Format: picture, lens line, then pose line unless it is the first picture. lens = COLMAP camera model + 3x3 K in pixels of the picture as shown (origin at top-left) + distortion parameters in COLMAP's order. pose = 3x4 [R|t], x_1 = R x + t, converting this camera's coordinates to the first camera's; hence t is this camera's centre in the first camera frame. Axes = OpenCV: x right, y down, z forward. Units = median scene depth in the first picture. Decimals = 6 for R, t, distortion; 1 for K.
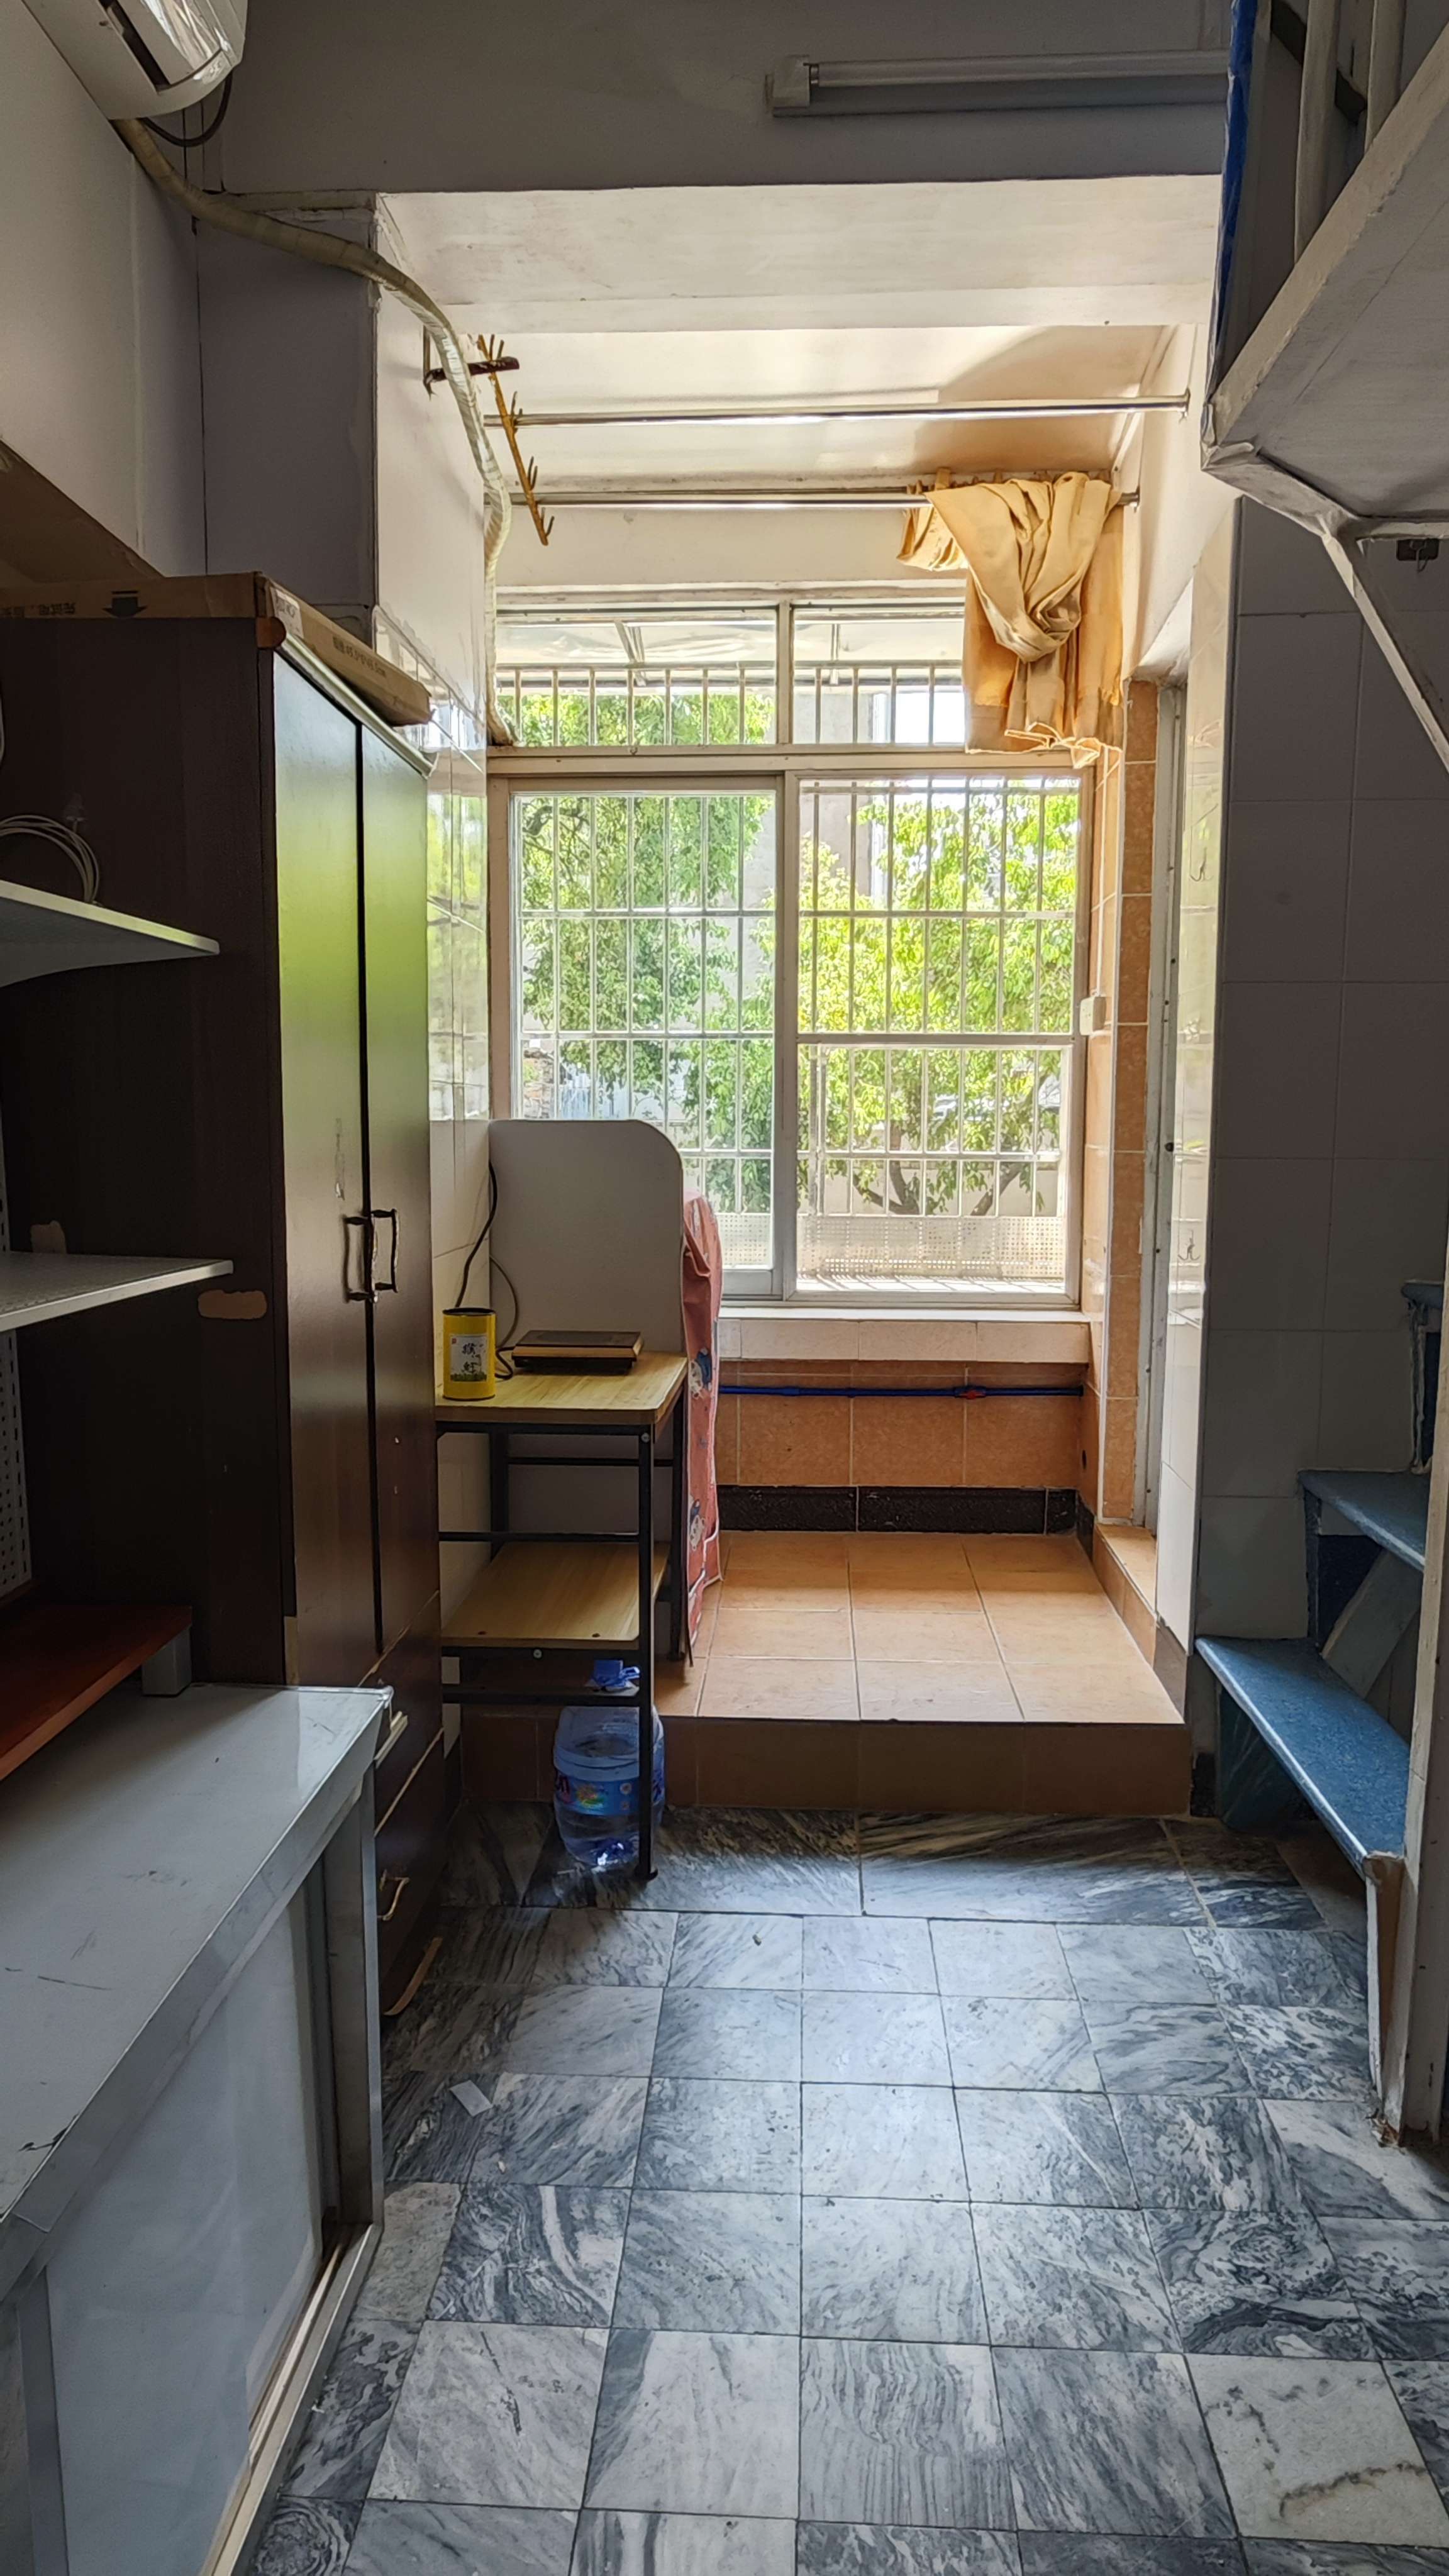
lens RADIAL K [[1433.1, 0, 732.9], [0, 1433.1, 1275.4], [0, 0, 1]] dist [-0.001022, -0.005020]
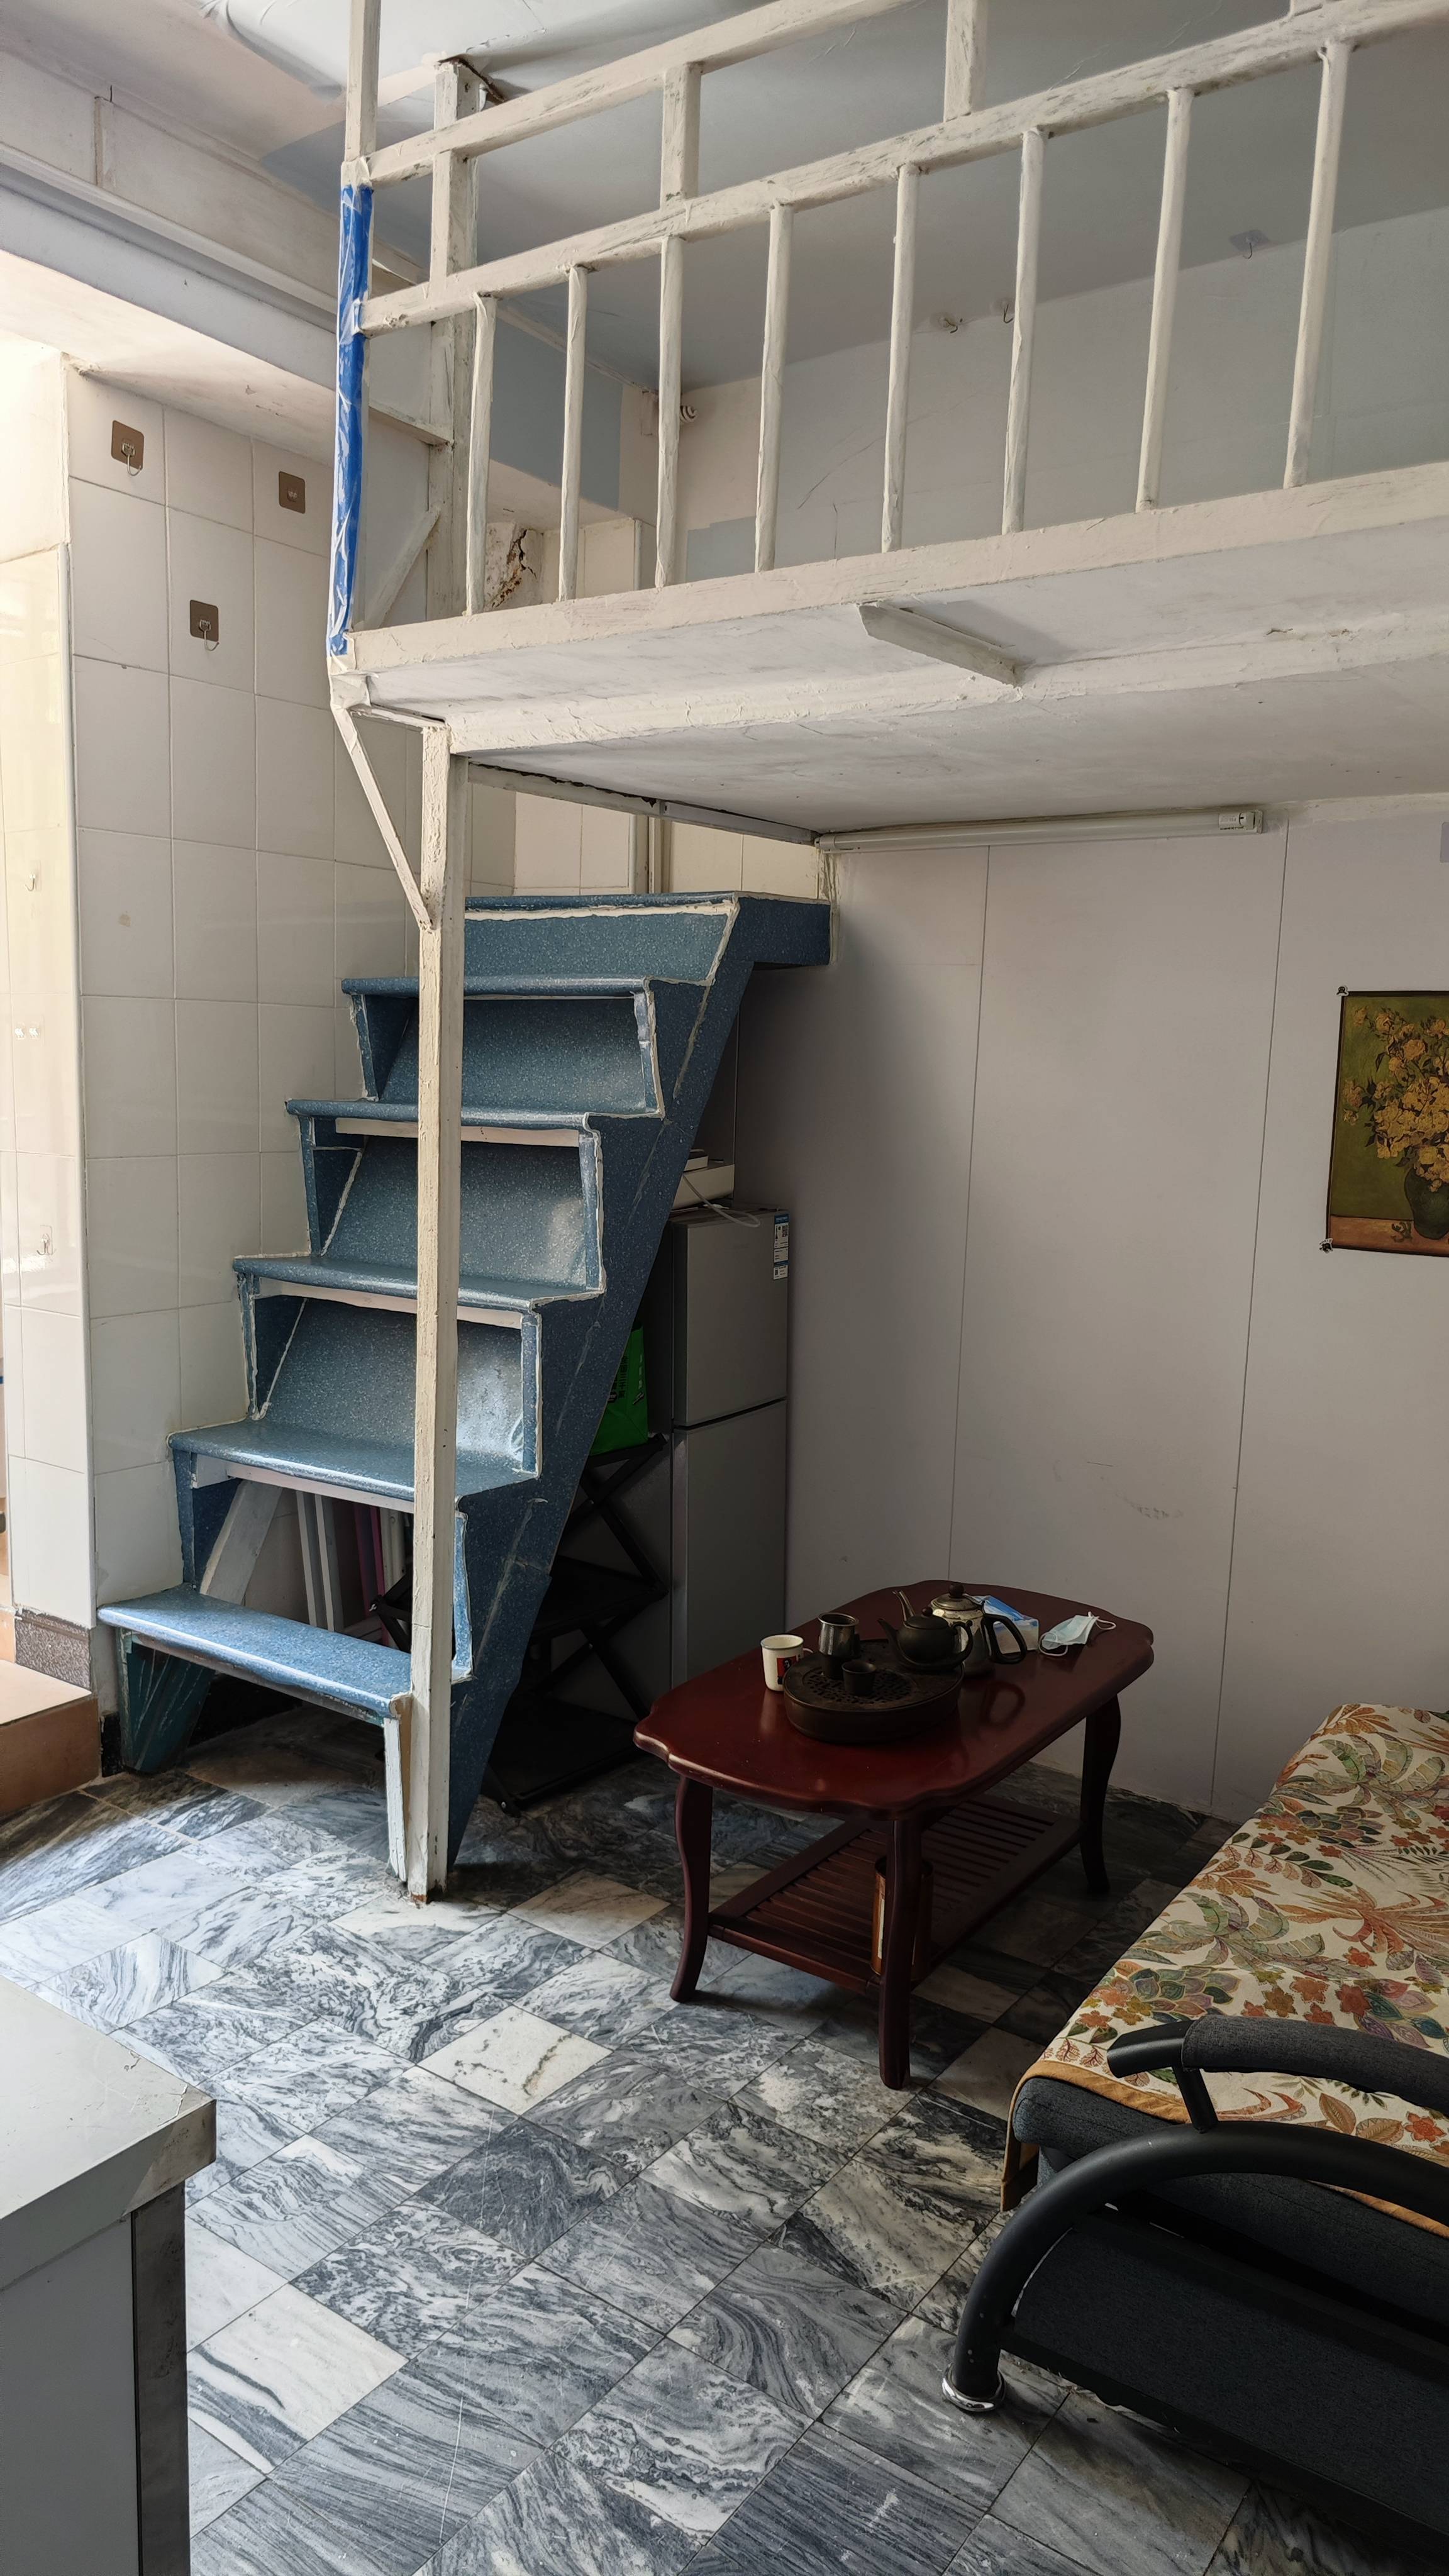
lens RADIAL K [[1742.8, 0, 726.4], [0, 1742.8, 1282.4], [0, 0, 1]] dist [0.011848, -0.020905]
pose [[0.532872, -0.094040, 0.840954, -0.753614], [0.067152, 0.995371, 0.068757, -0.068062], [-0.843527, 0.019833, 0.536721, -0.132495]]
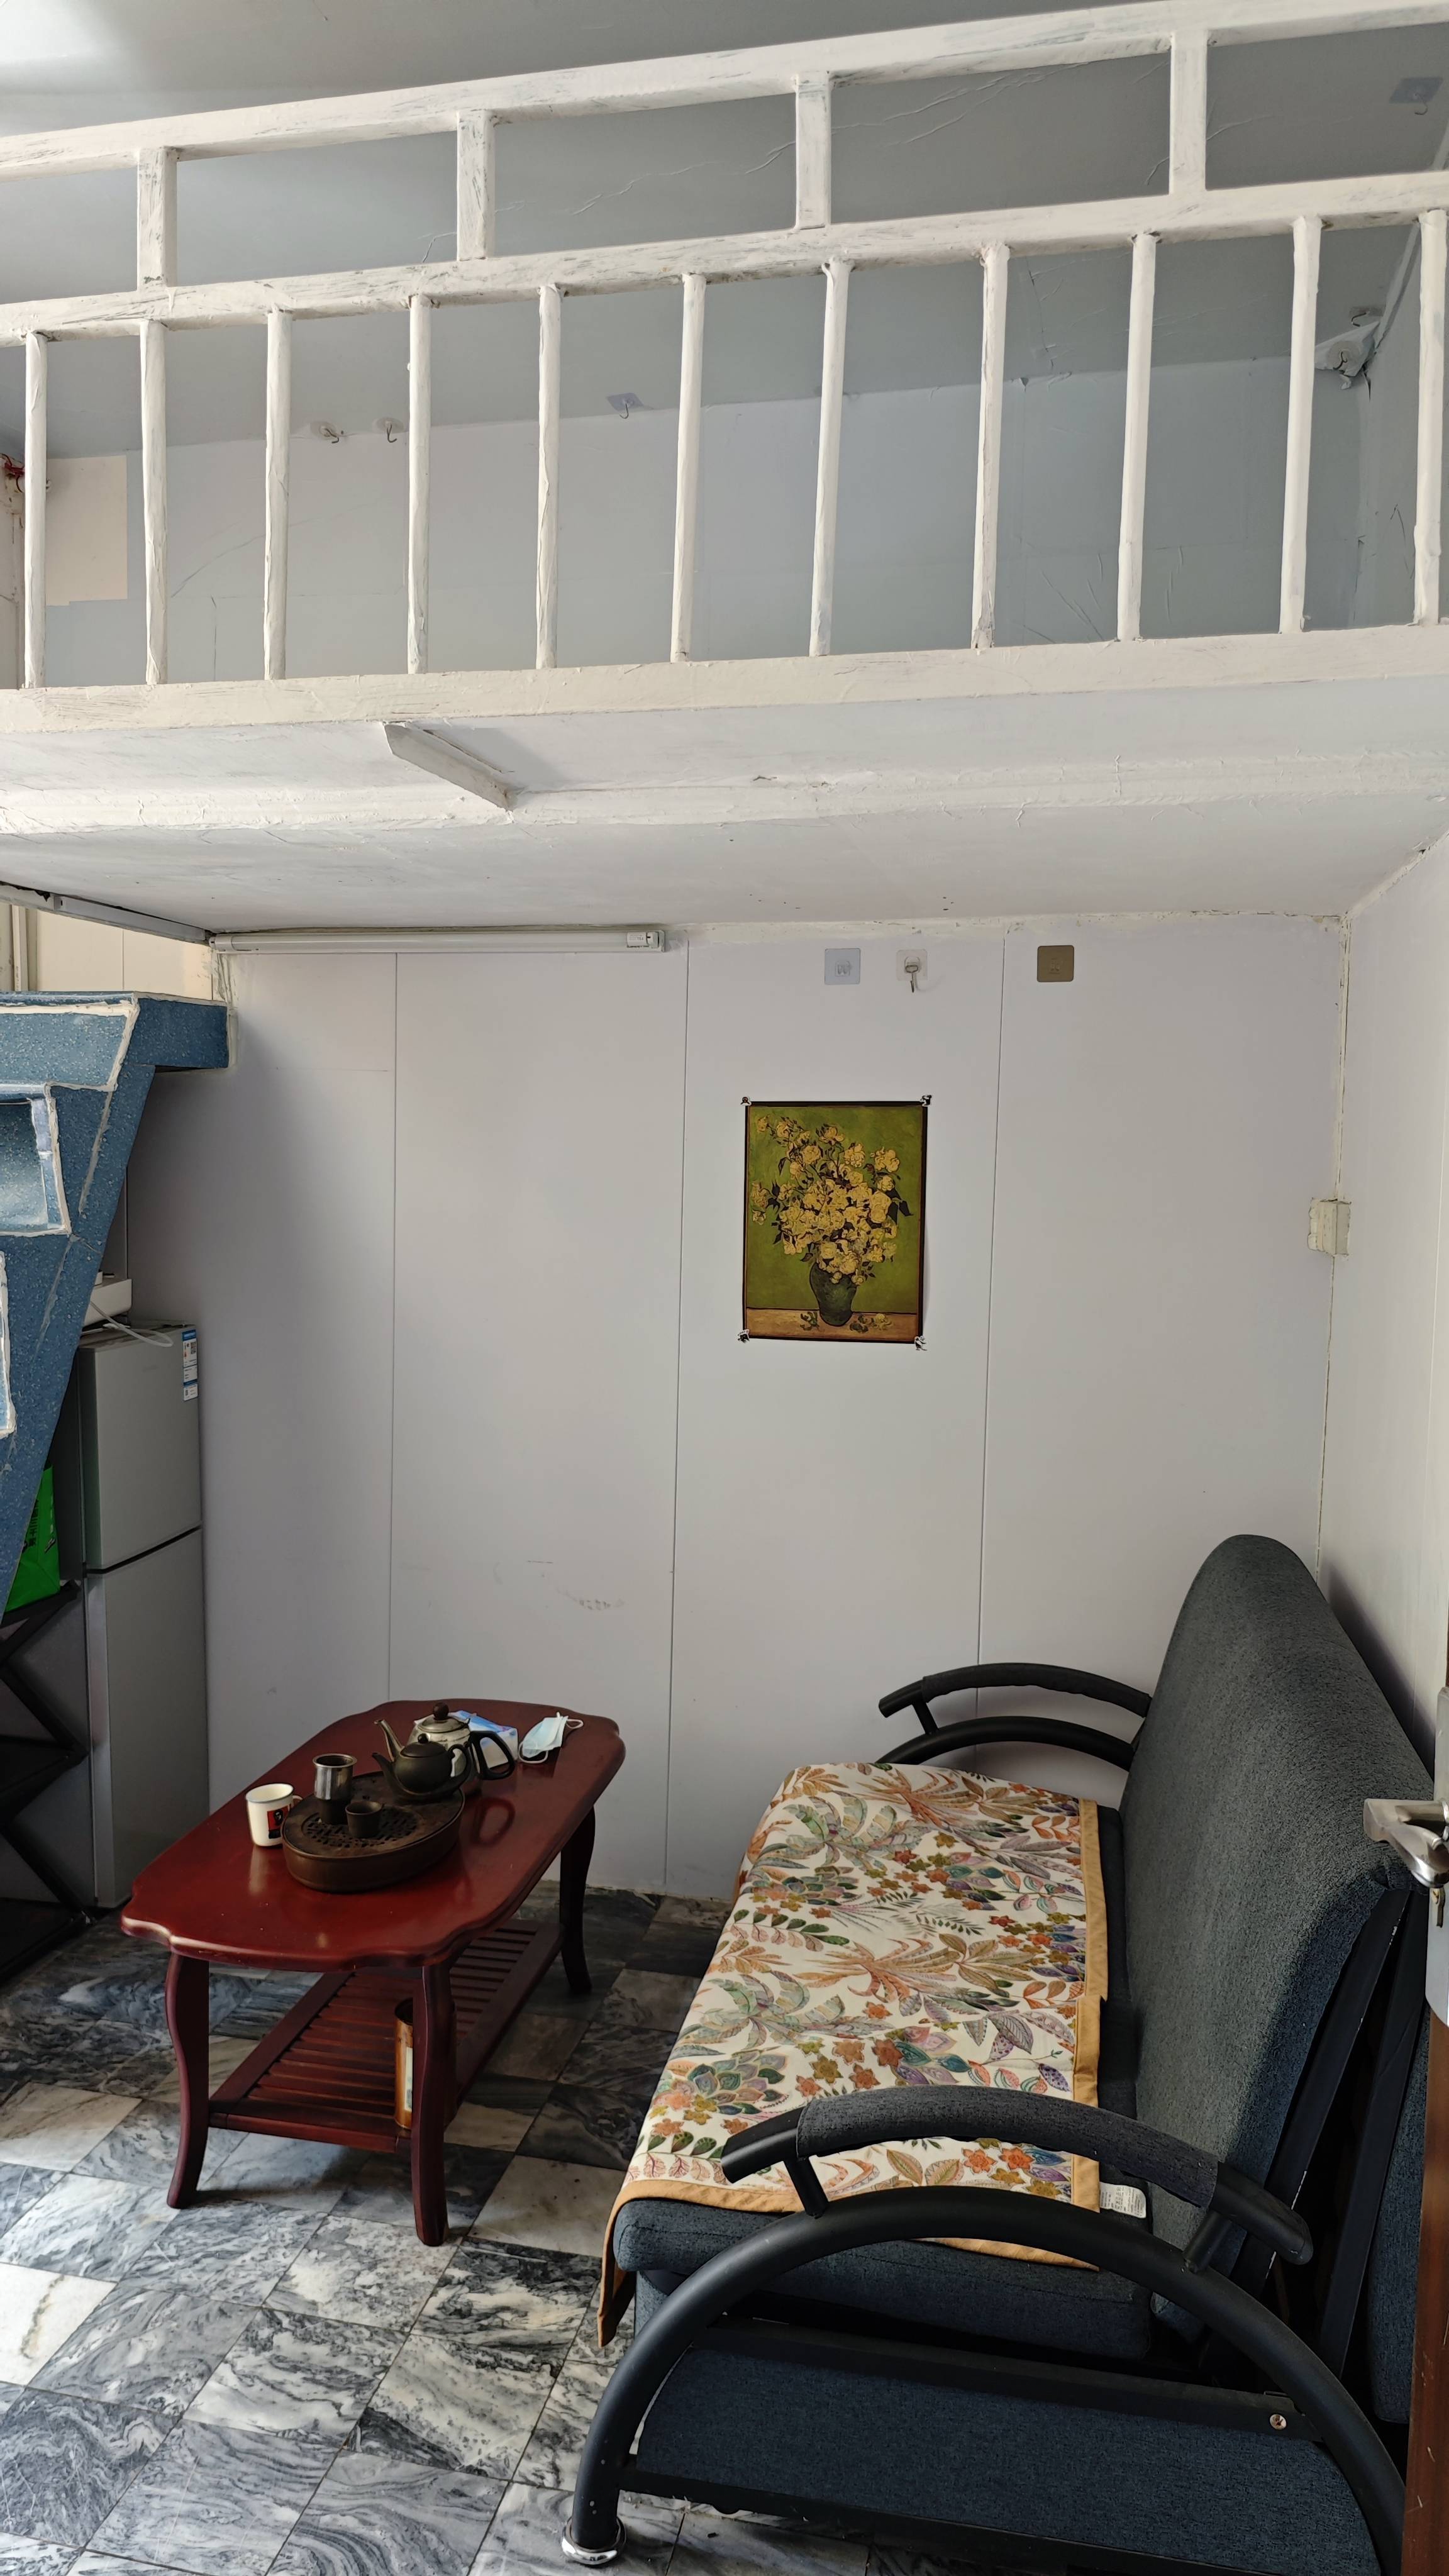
lens RADIAL K [[1742.8, 0, 710.1], [0, 1742.8, 1289.0], [0, 0, 1]] dist [0.011848, -0.020905]
pose [[0.161373, -0.070464, 0.984375, -0.799886], [0.094833, 0.993939, 0.055602, -0.105060], [-0.982327, 0.084379, 0.167077, 0.031105]]
